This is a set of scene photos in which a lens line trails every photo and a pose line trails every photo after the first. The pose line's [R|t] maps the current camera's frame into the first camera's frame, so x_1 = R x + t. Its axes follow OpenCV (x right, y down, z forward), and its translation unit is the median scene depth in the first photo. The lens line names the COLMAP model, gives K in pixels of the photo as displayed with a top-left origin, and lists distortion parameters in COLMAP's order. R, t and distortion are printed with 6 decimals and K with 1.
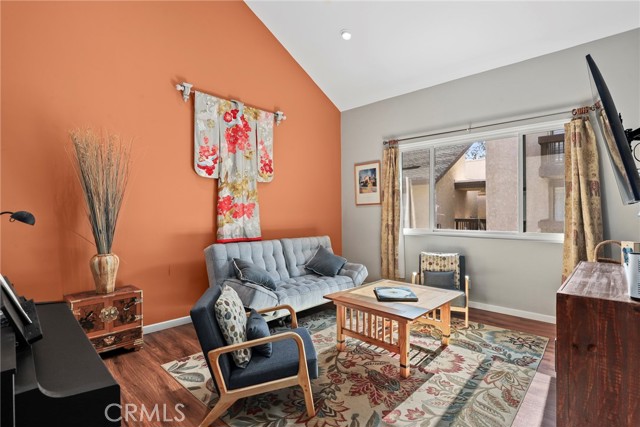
lens RADIAL K [[309.3, 0, 322.4], [0, 309.3, 213.2], [0, 0, 1]] dist [-0.025215, 0.008021]
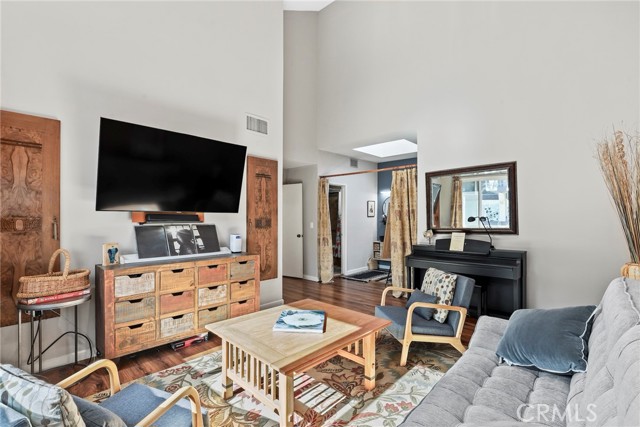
lens RADIAL K [[289.5, 0, 318.9], [0, 289.5, 216.1], [0, 0, 1]] dist [-0.009602, 0.000794]
pose [[-0.999977, 0.004852, 0.004682, 0.198690], [0.004829, 0.999977, -0.004840, 0.000826], [-0.004705, -0.004817, -0.999977, 1.858647]]
